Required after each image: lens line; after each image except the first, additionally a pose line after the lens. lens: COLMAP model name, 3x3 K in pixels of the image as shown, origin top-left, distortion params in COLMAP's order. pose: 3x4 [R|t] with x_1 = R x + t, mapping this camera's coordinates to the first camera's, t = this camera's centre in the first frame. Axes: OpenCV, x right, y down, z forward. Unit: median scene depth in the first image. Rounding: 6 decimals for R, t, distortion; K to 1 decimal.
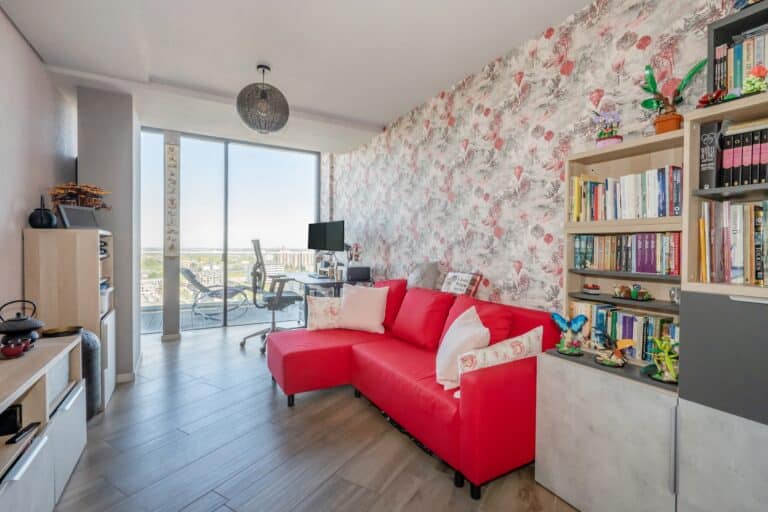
lens RADIAL K [[355.2, 0, 389.0], [0, 355.2, 250.7], [0, 0, 1]] dist [-0.004708, 0.000003]
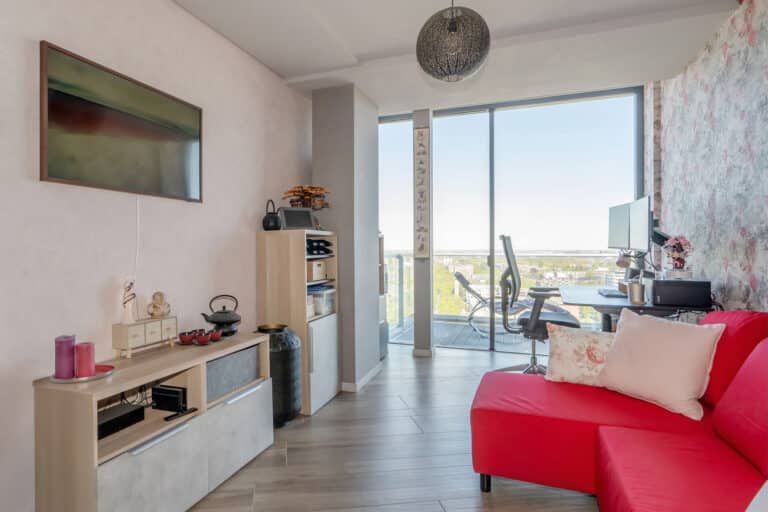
lens RADIAL K [[449.7, 0, 347.2], [0, 449.7, 251.8], [0, 0, 1]] dist [0.001509, -0.000407]
pose [[0.608592, -0.004758, -0.793469, 0.141899], [0.001447, 0.999987, -0.004886, 0.005247], [0.793482, 0.001826, 0.608591, 0.195913]]
